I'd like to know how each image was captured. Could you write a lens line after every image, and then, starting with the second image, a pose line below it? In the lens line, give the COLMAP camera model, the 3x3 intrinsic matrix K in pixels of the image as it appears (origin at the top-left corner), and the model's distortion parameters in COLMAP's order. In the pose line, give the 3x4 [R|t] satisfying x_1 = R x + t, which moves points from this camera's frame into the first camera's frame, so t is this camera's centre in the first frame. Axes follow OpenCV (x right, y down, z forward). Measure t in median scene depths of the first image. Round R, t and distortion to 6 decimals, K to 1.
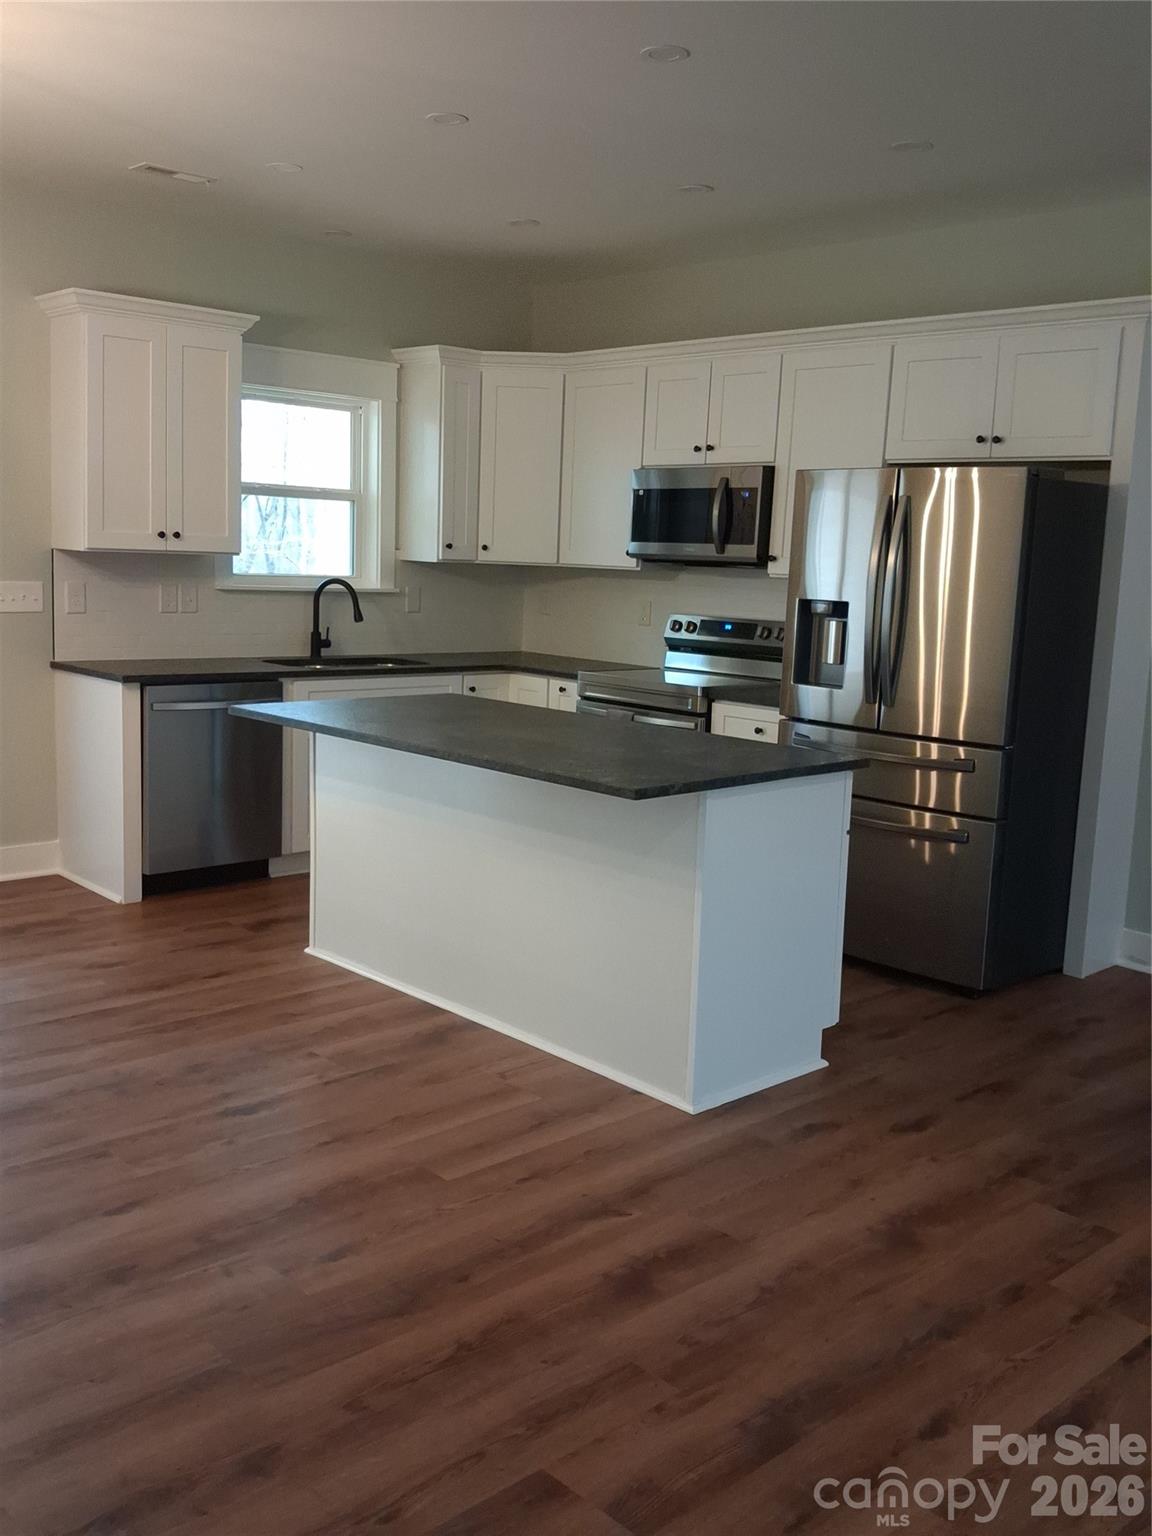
lens RADIAL K [[1413.4, 0, 580.8], [0, 1413.4, 730.4], [0, 0, 1]] dist [0.101730, -0.333904]
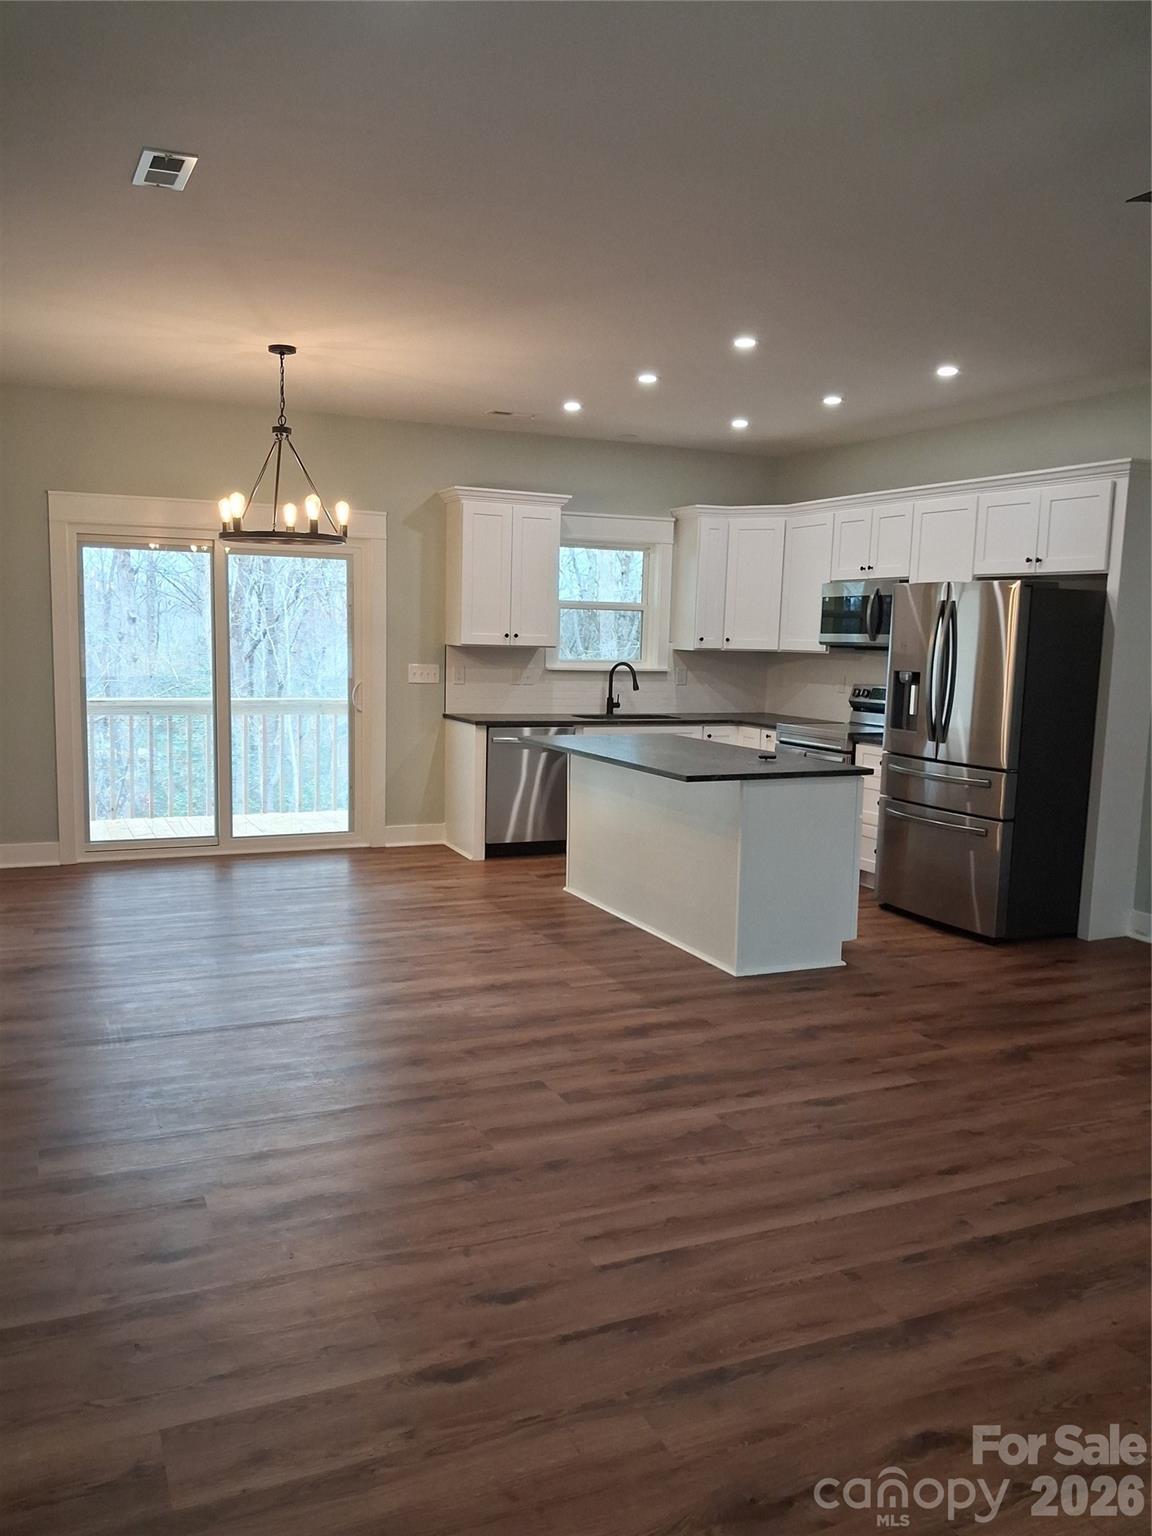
lens RADIAL K [[1236.6, 0, 576.0], [0, 1236.6, 768.0], [0, 0, 1]] dist [0.059174, -0.006935]
pose [[0.941238, 0.019687, -0.337169, 0.262476], [-0.029553, 0.999271, -0.024153, 0.045265], [0.336447, 0.032698, 0.941134, -0.296124]]
